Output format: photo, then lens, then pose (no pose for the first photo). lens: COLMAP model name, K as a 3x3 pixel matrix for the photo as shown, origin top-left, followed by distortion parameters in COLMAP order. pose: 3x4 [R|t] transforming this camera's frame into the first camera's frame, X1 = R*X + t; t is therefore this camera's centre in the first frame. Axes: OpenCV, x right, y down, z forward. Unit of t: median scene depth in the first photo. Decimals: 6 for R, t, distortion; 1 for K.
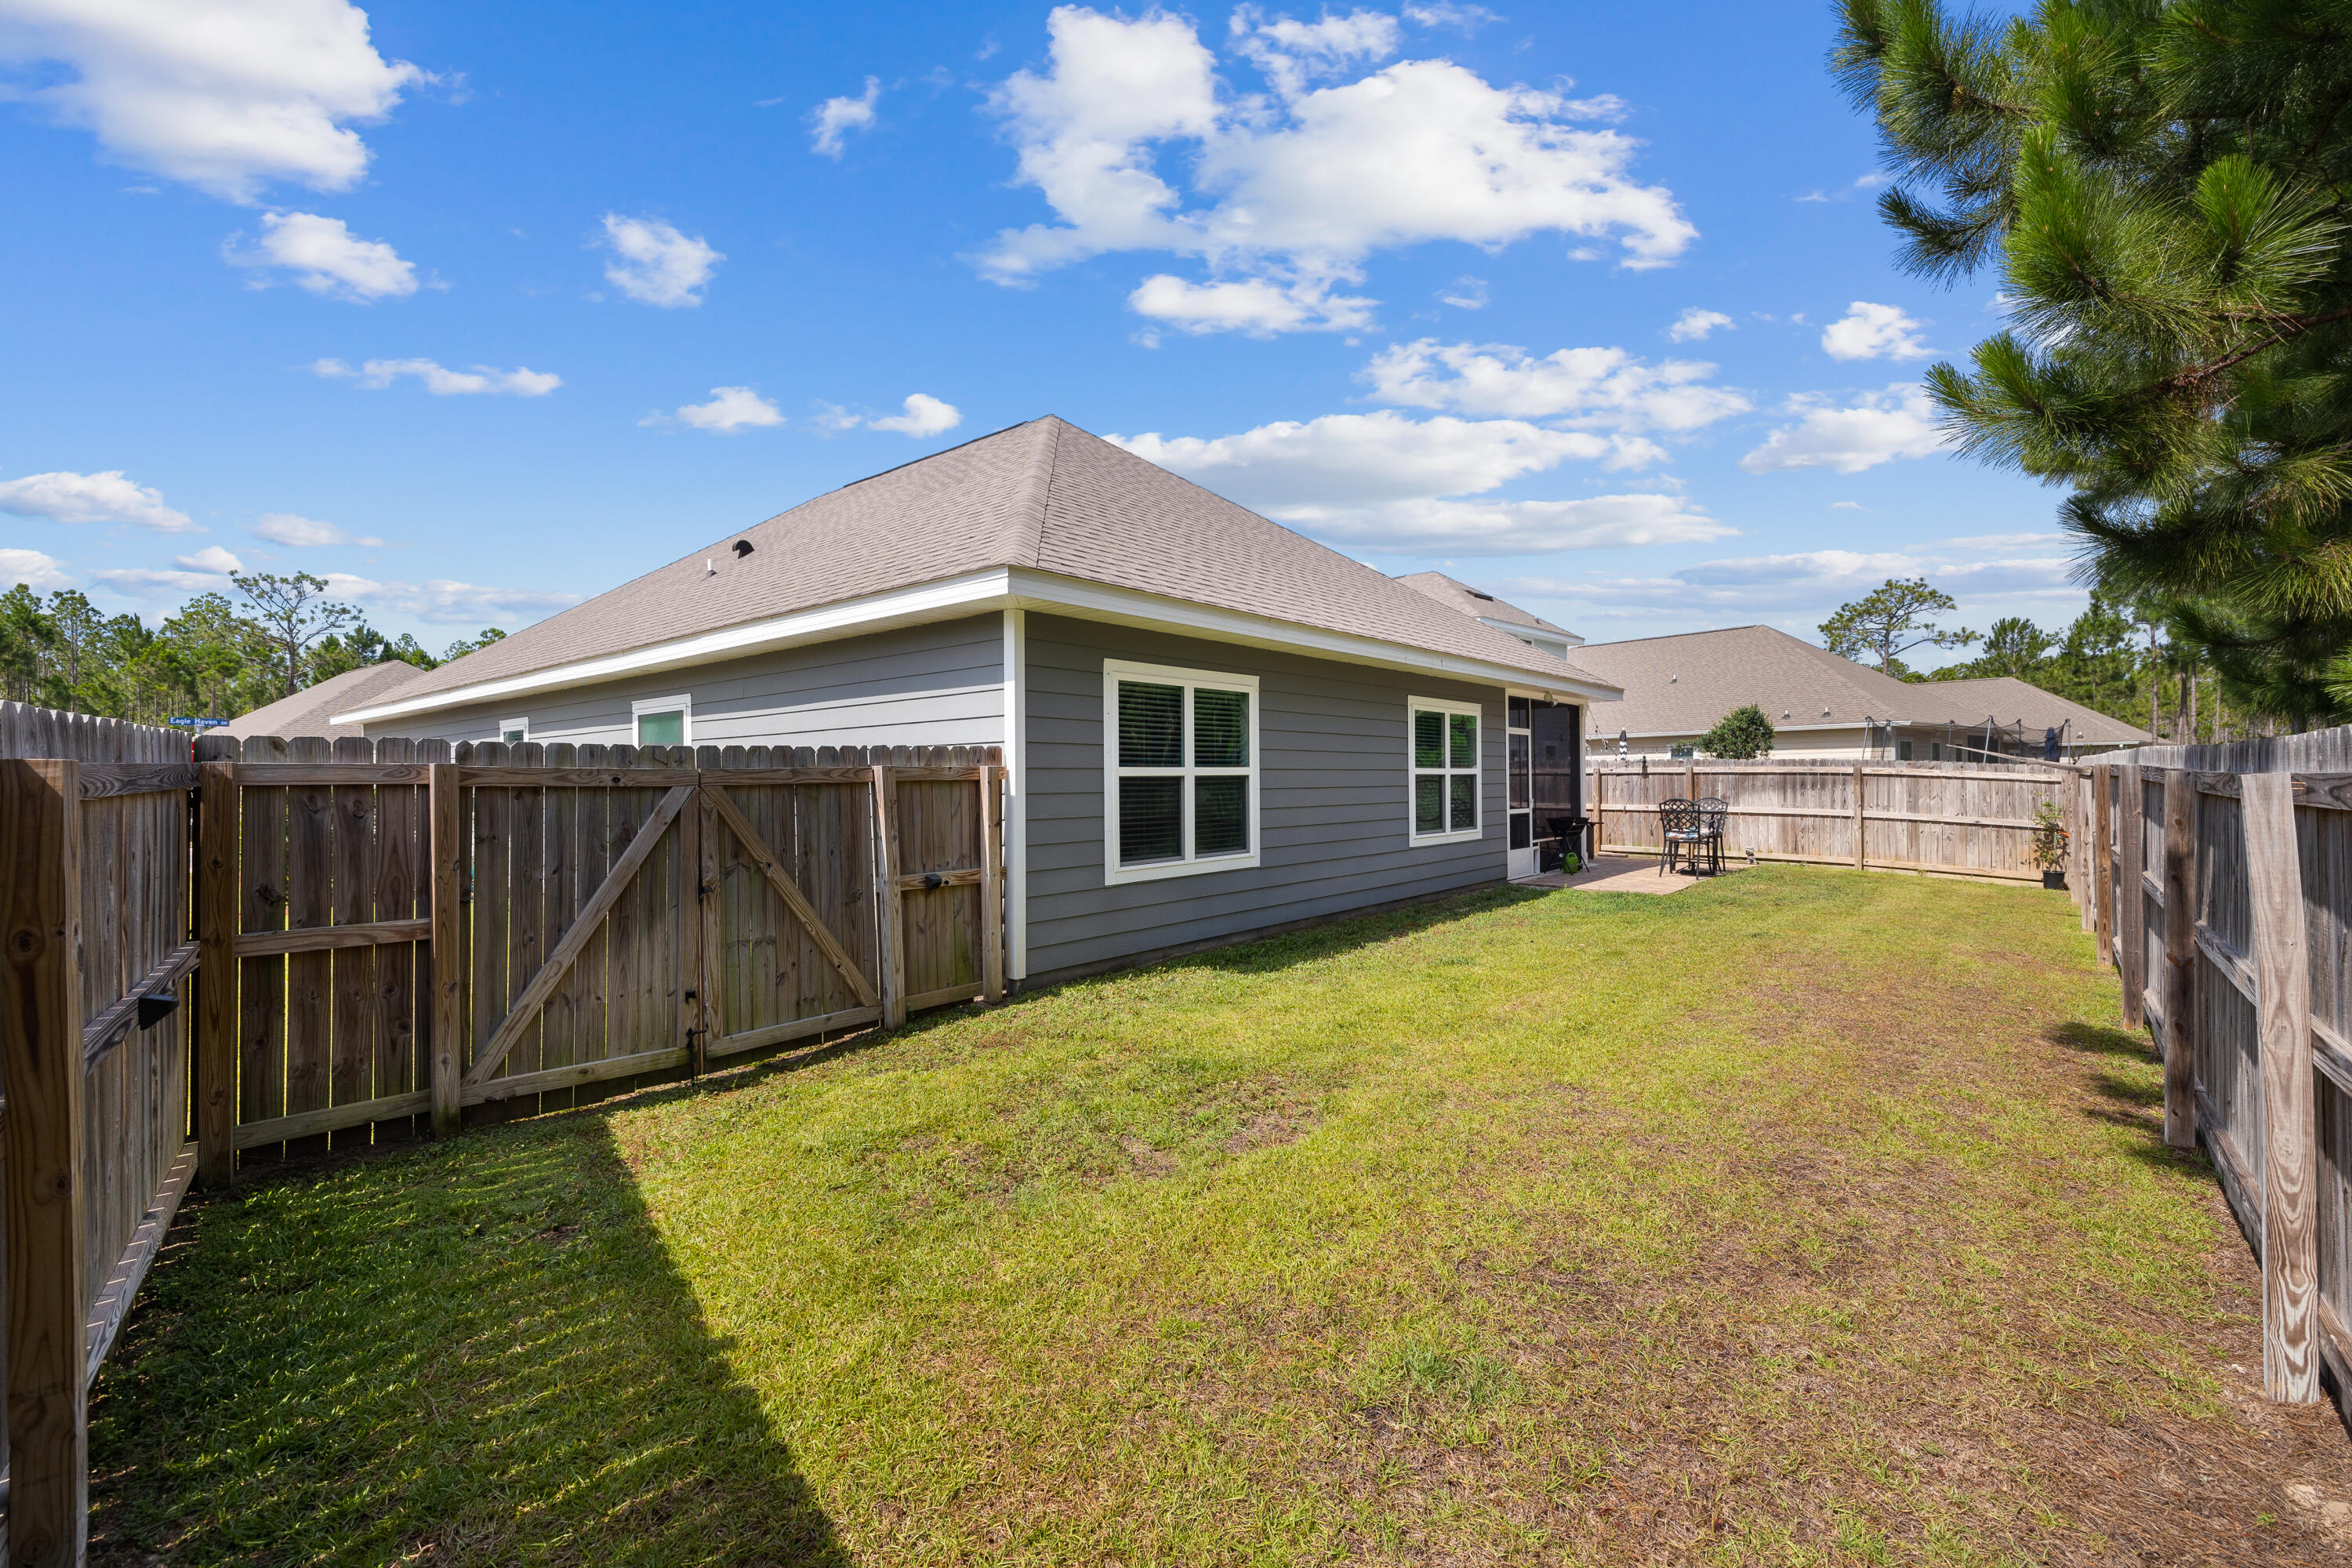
lens RADIAL K [[1027.9, 0, 1176.0], [0, 1027.9, 784.0], [0, 0, 1]] dist [-0.000392, -0.000147]
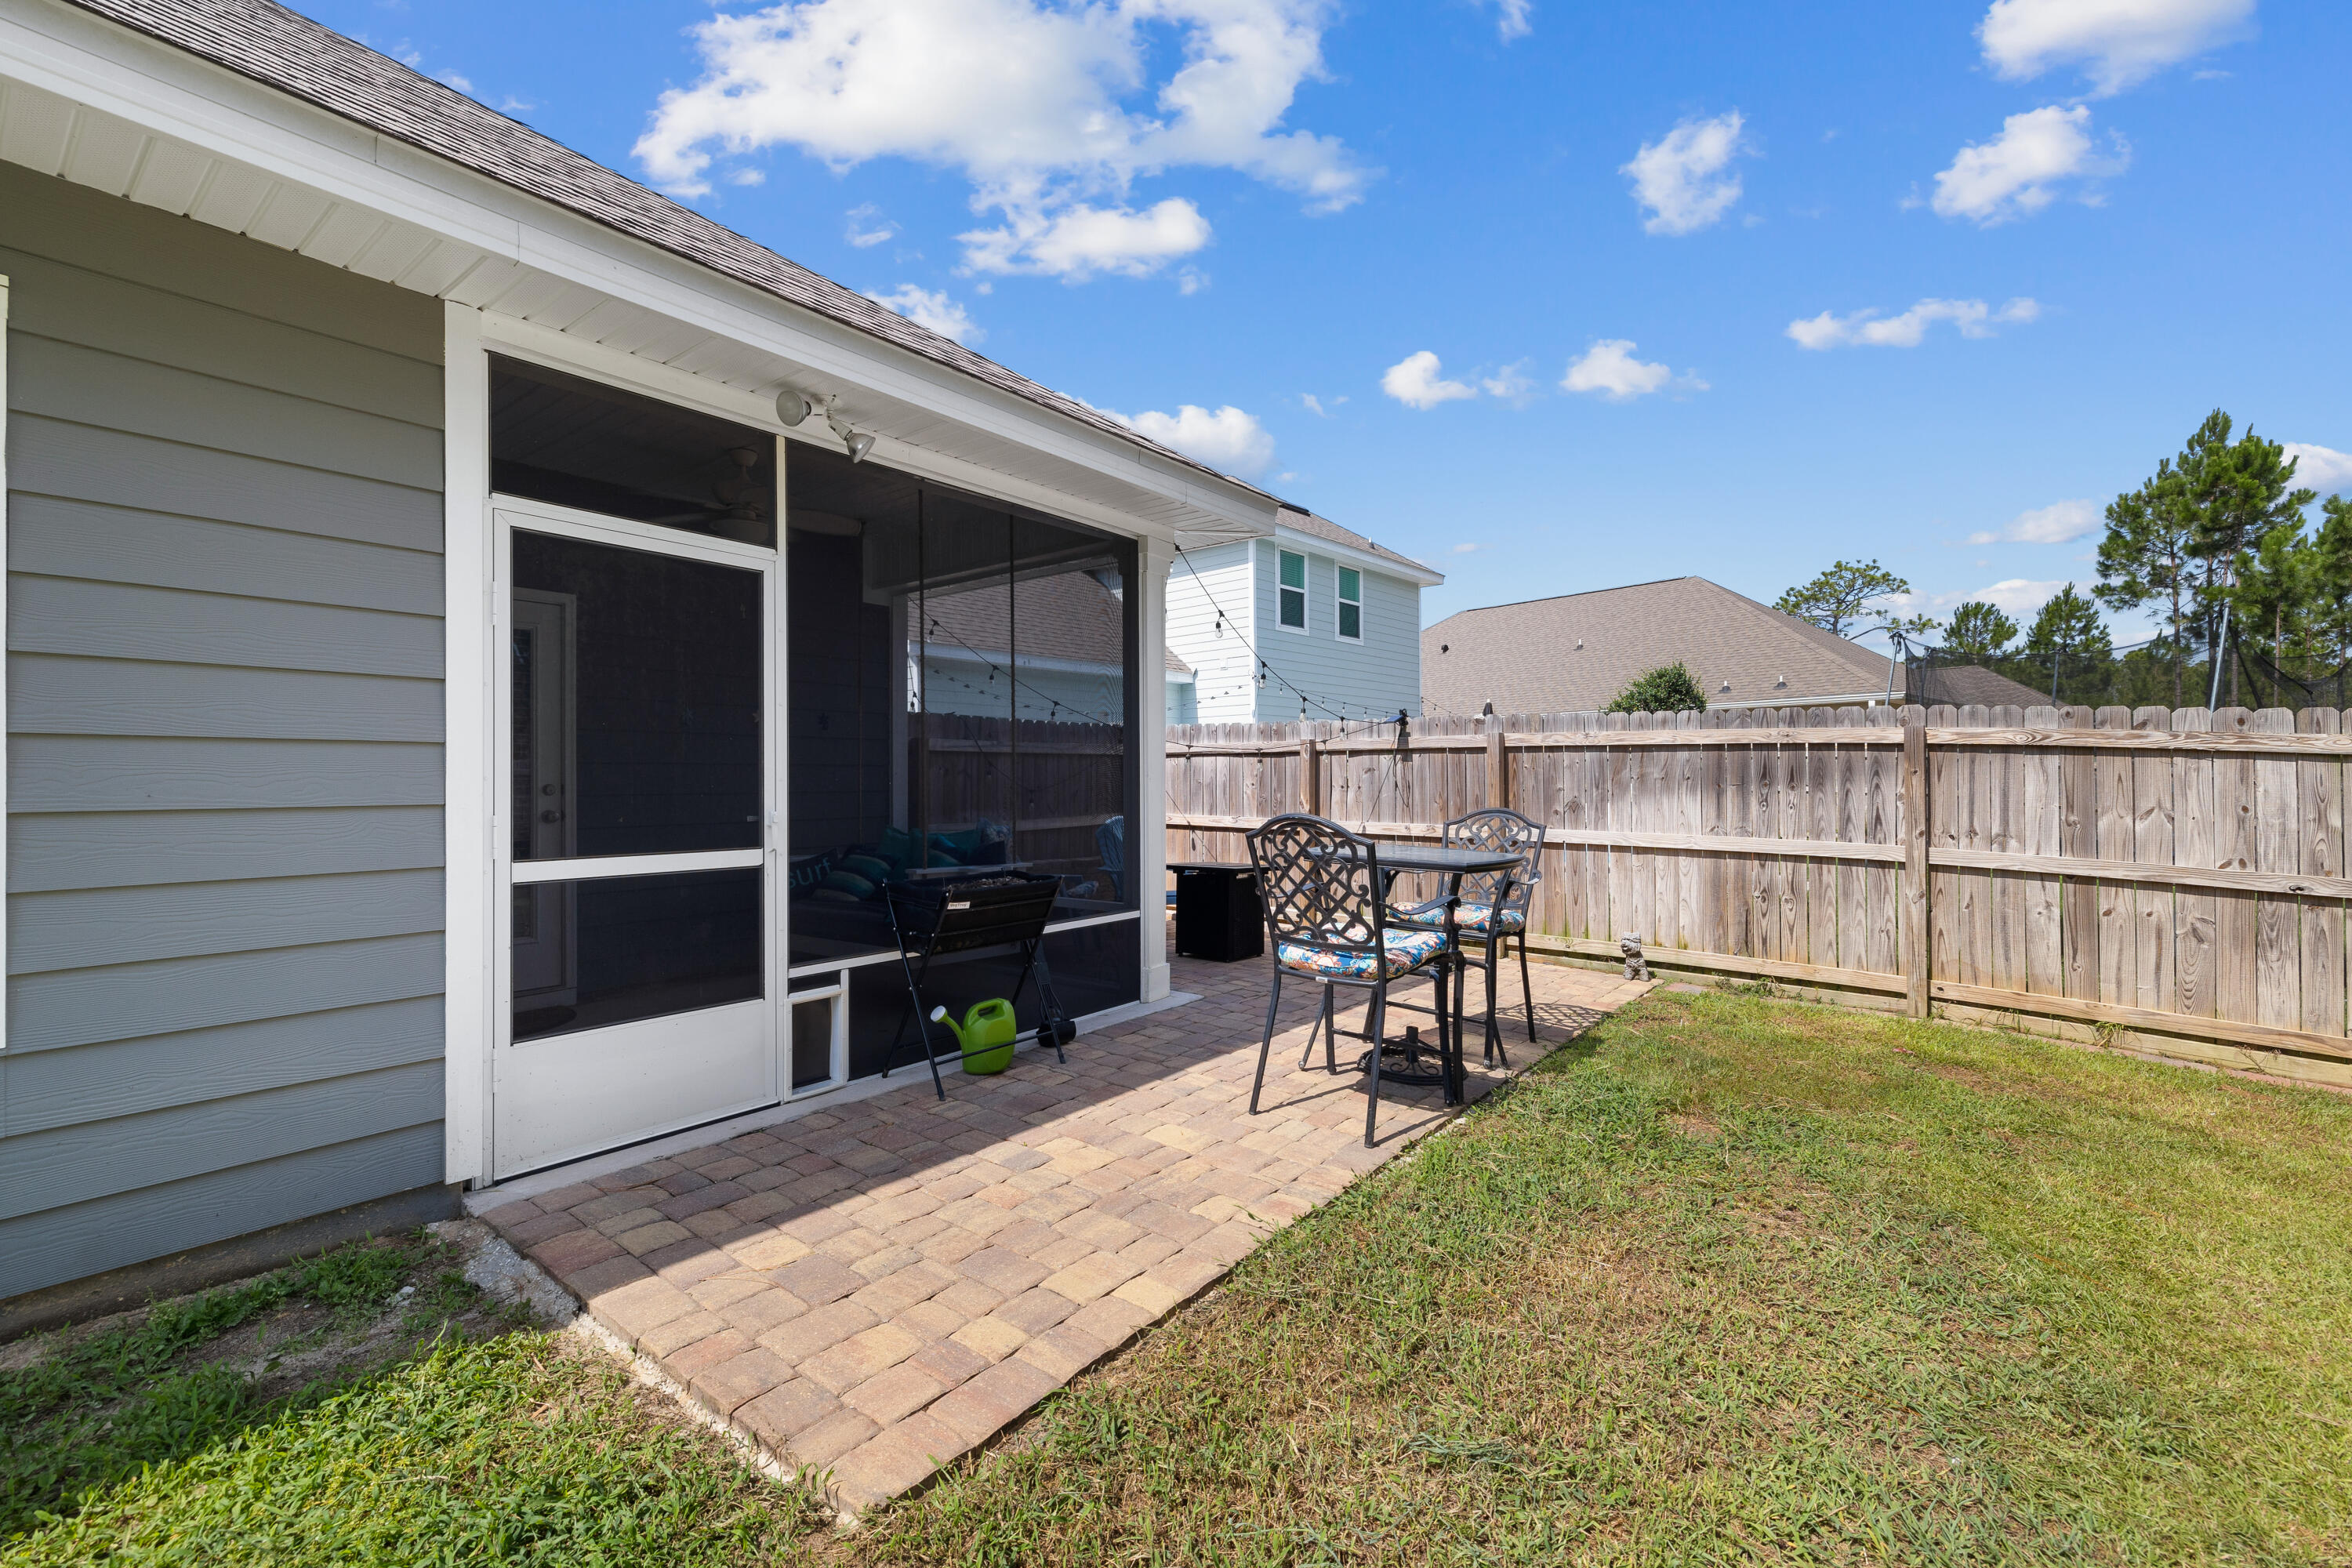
lens RADIAL K [[996.2, 0, 1176.0], [0, 996.2, 784.0], [0, 0, 1]] dist [0.001468, 0.000138]
pose [[0.999456, 0.006871, 0.032270, 0.197970], [-0.006864, 0.999976, -0.000306, 0.002881], [-0.032271, 0.000084, 0.999479, 0.332778]]
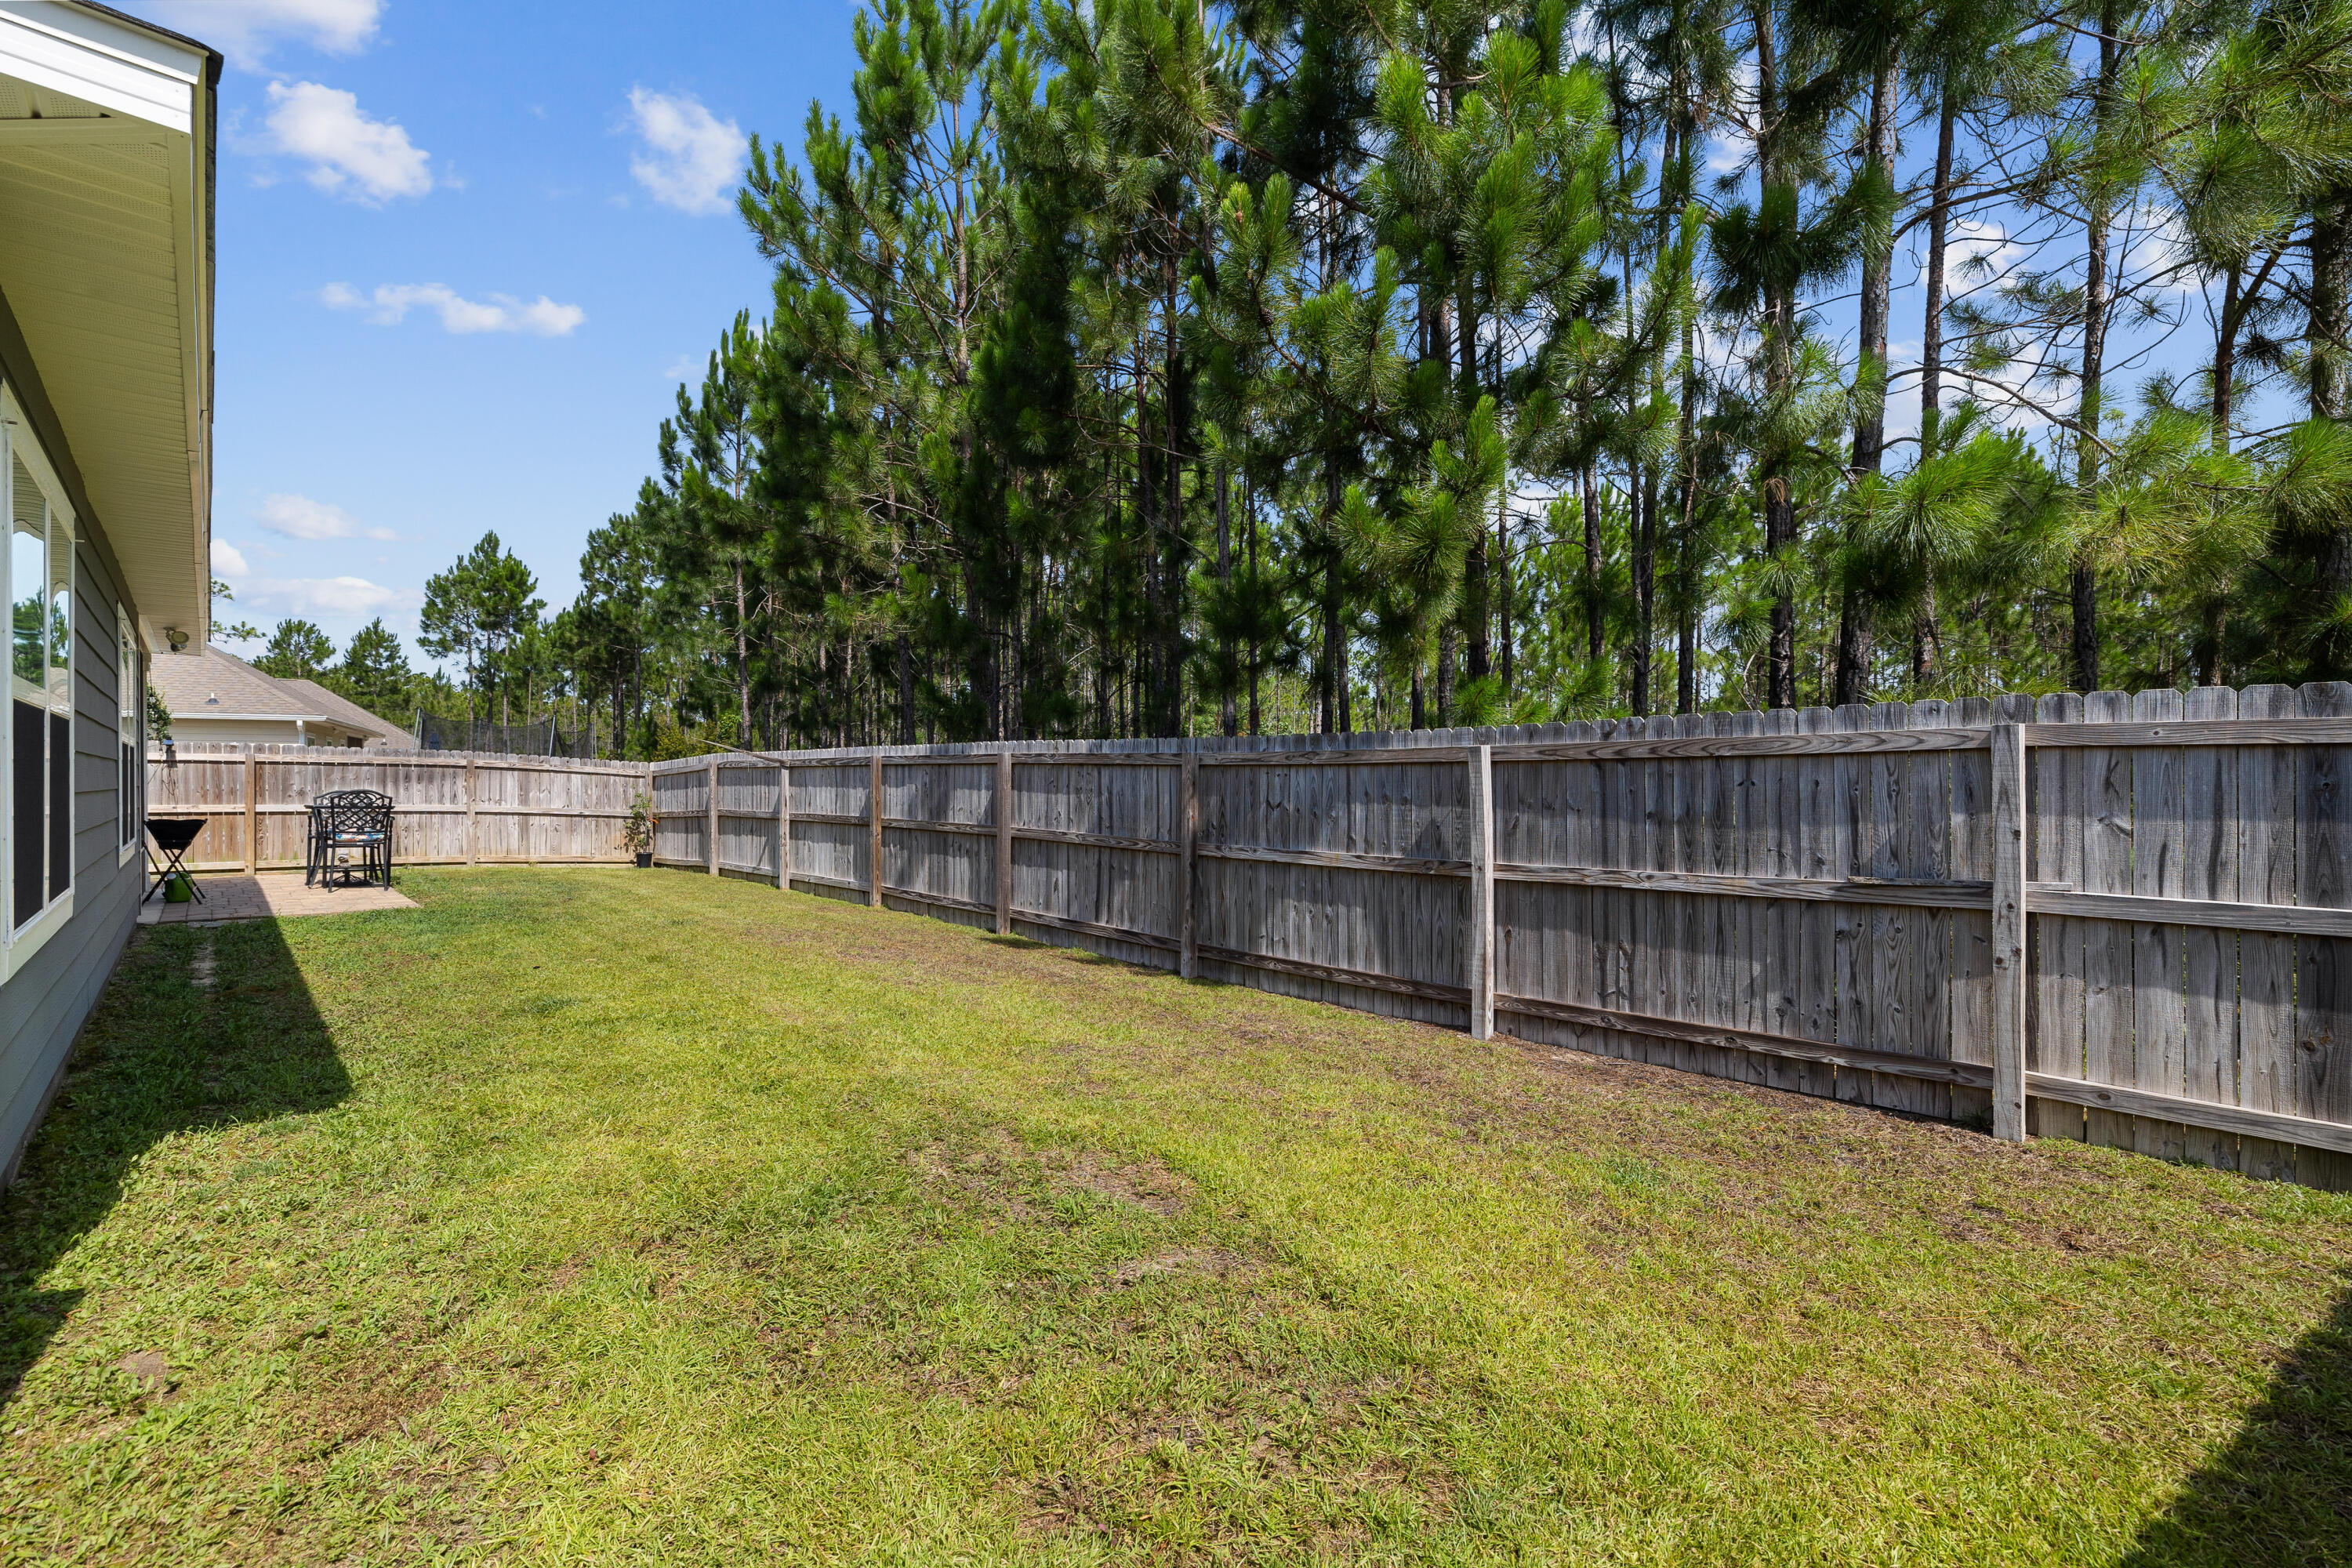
lens RADIAL K [[996.2, 0, 1176.0], [0, 996.2, 784.0], [0, 0, 1]] dist [0.001468, 0.000138]
pose [[0.108961, 0.005015, 0.994033, -0.093800], [0.002696, 0.999982, -0.005341, 0.006589], [-0.994042, 0.003262, 0.108946, 0.126167]]
